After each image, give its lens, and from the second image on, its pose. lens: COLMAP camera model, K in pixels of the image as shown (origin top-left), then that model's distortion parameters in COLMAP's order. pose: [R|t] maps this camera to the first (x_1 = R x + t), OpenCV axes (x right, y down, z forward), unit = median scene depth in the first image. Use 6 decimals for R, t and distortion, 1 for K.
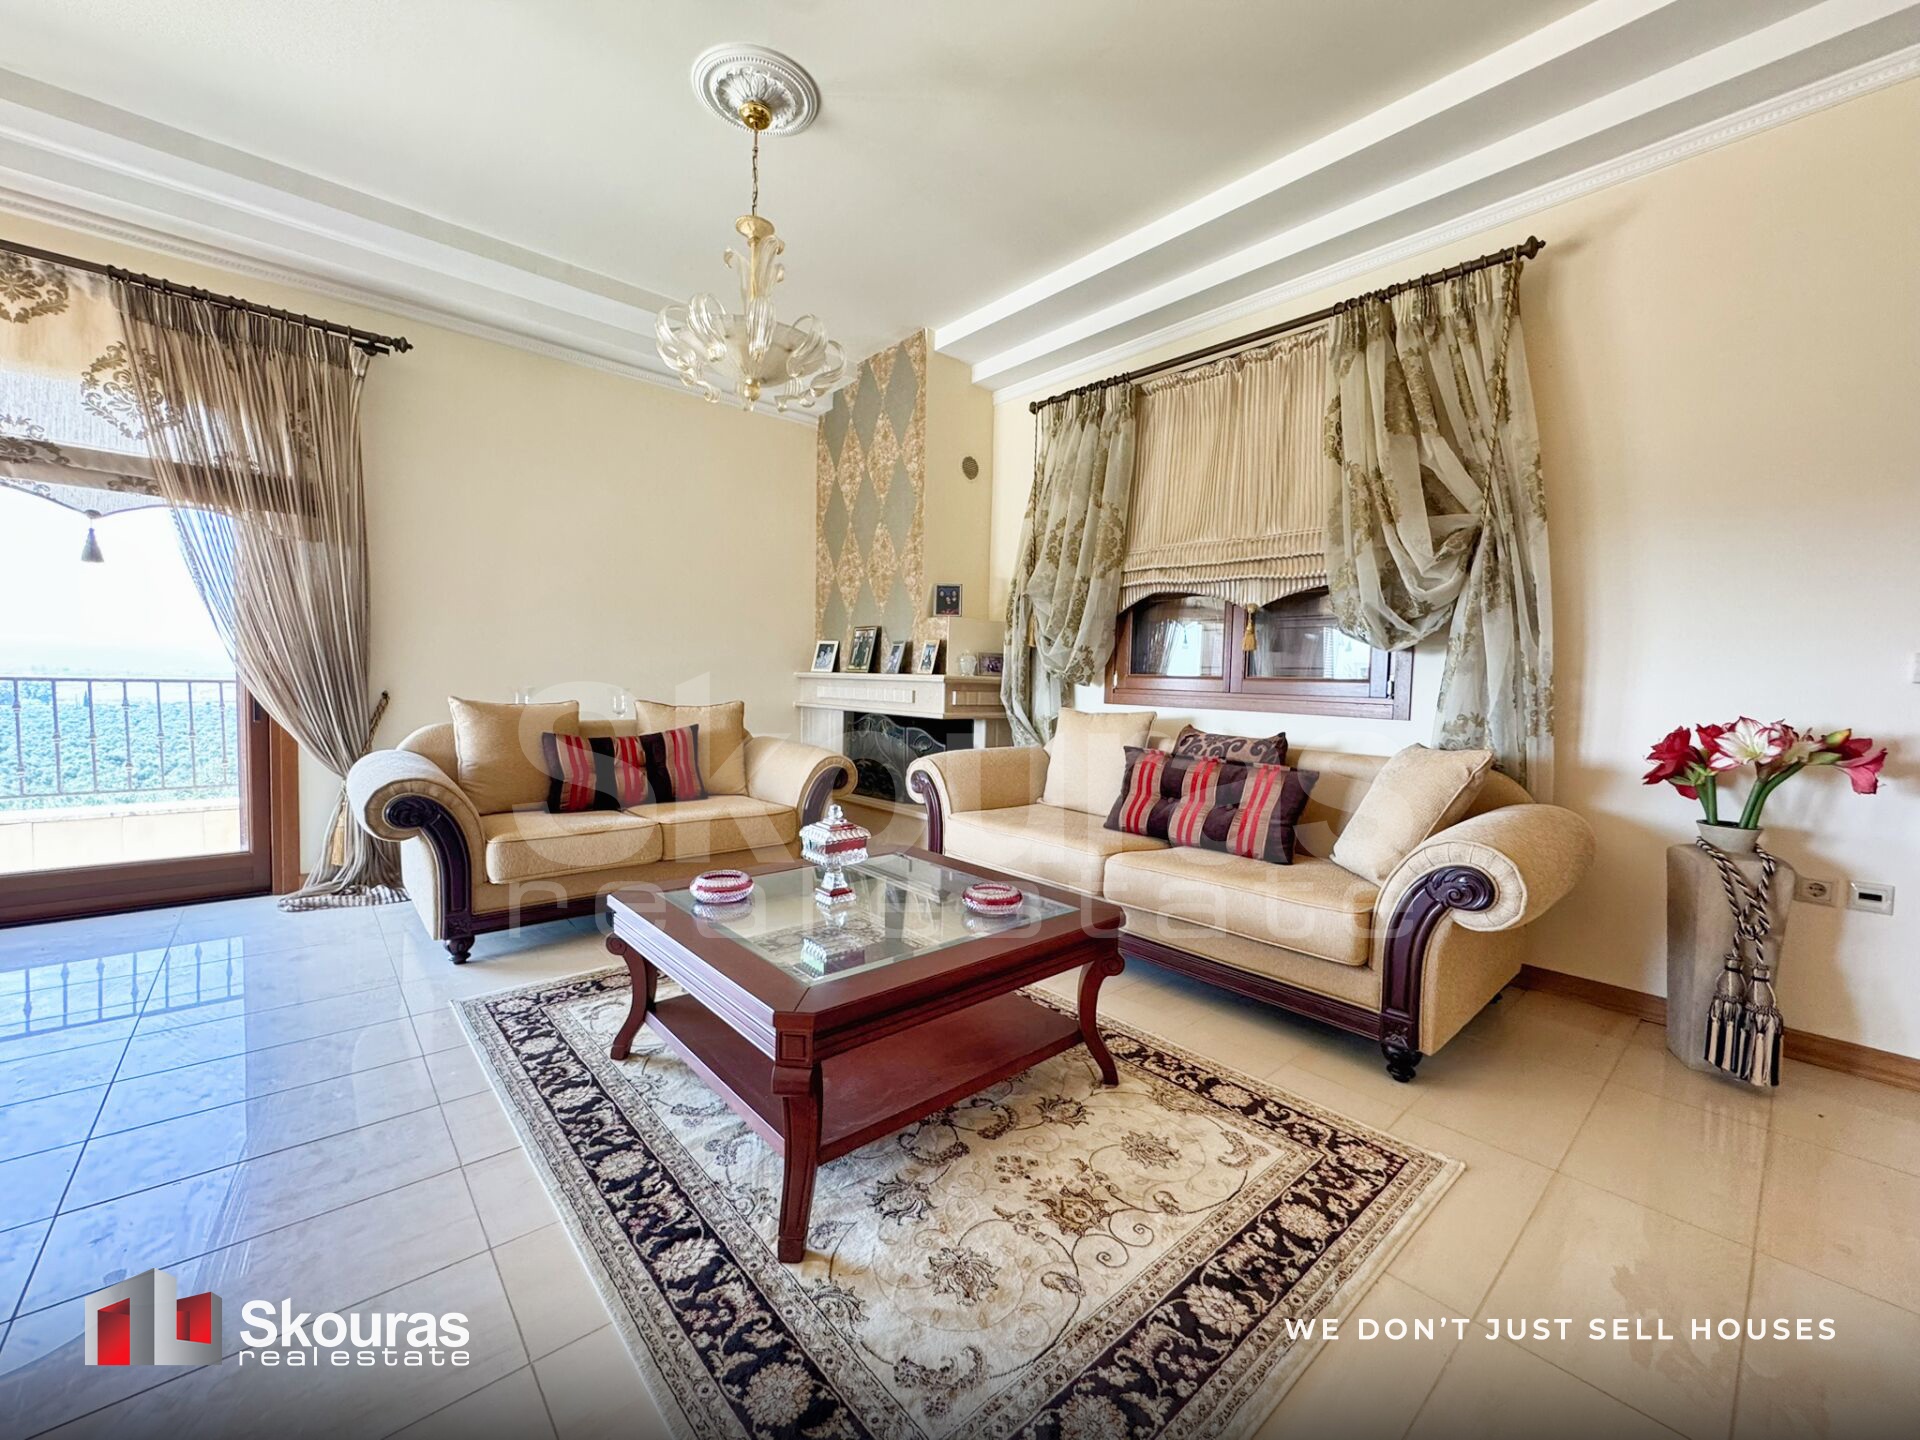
lens RADIAL K [[764.3, 0, 960.0], [0, 764.3, 720.0], [0, 0, 1]] dist [-0.003364, -0.000145]
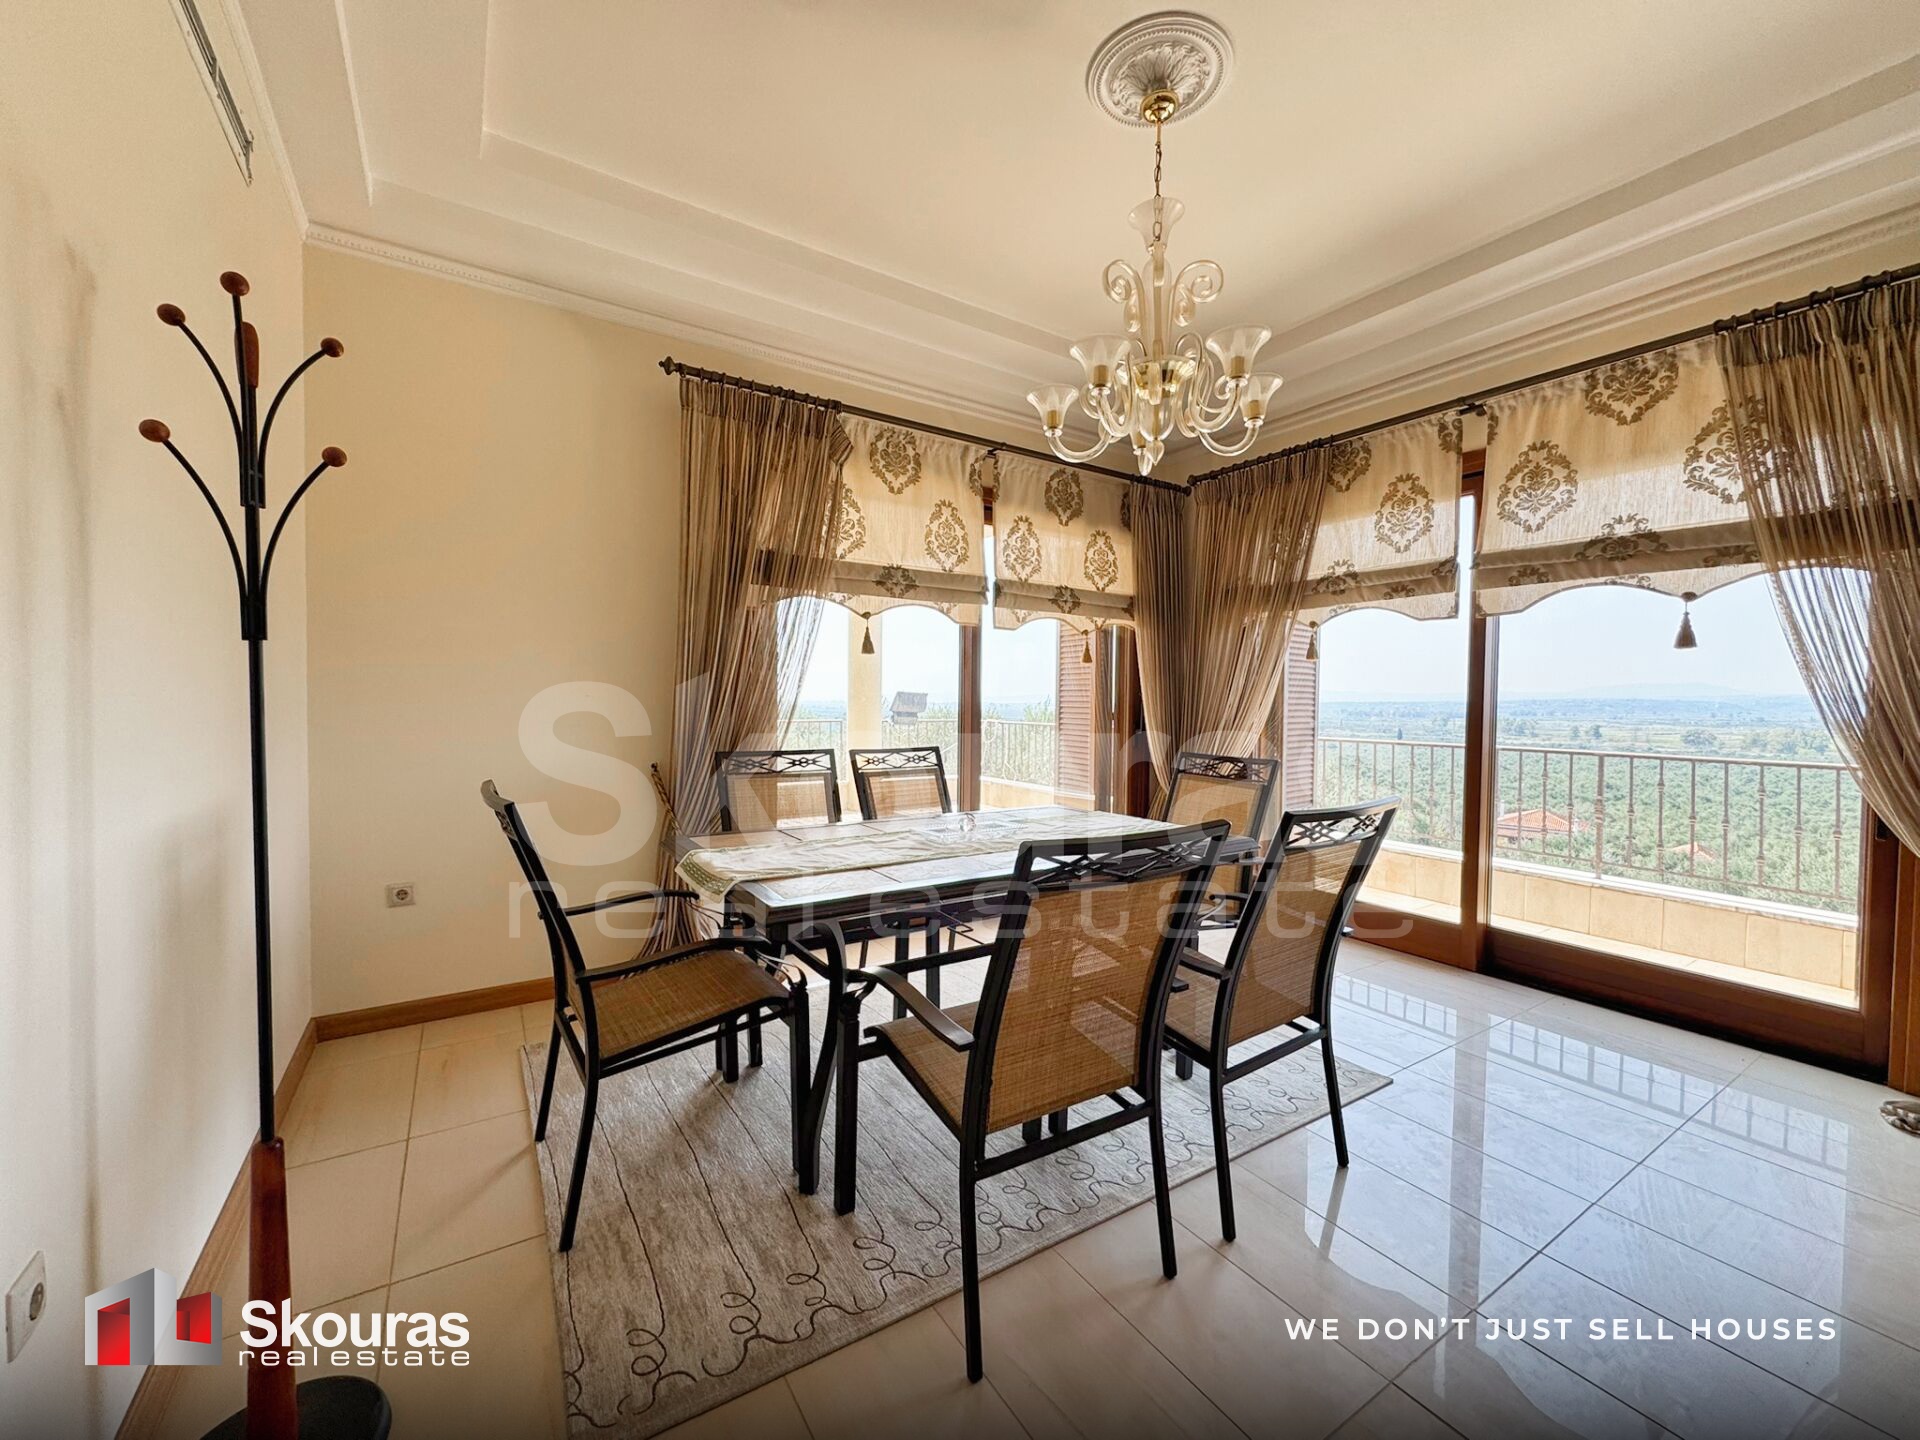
lens RADIAL K [[764.3, 0, 960.0], [0, 764.3, 720.0], [0, 0, 1]] dist [-0.003364, -0.000145]
pose [[-0.153897, 0.001855, -0.988085, -0.081968], [-0.067893, 0.997615, 0.012447, -0.073154], [0.985752, 0.069000, -0.153404, 0.282310]]
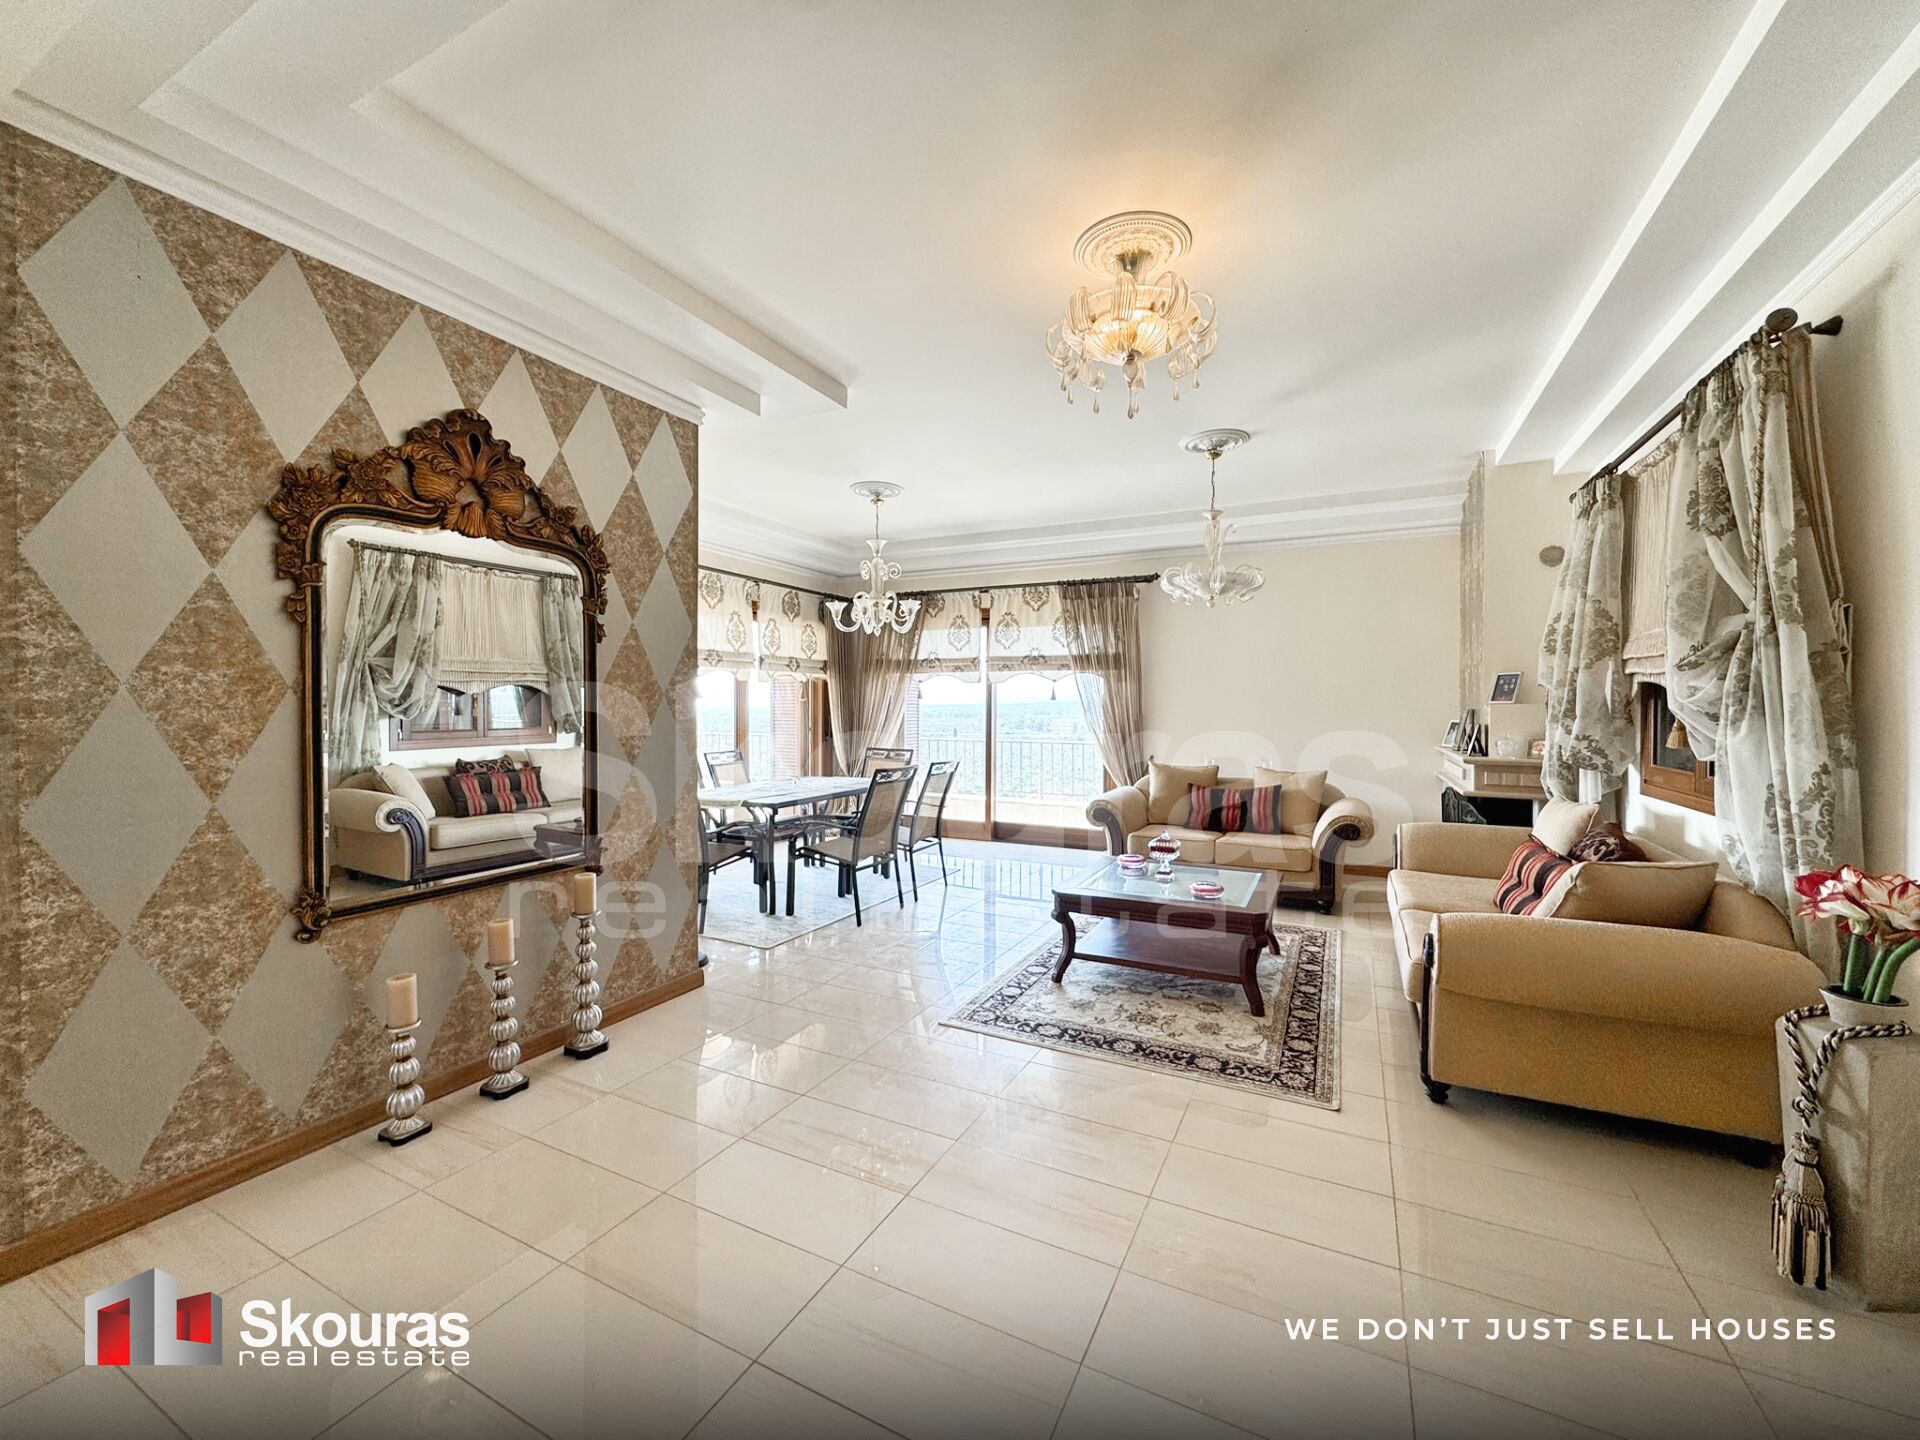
lens RADIAL K [[764.3, 0, 960.0], [0, 764.3, 720.0], [0, 0, 1]] dist [-0.003364, -0.000145]
pose [[0.365802, -0.005632, -0.930676, 1.073619], [-0.044718, 0.998720, -0.023620, -0.075144], [0.929618, 0.050259, 0.365082, -0.180117]]
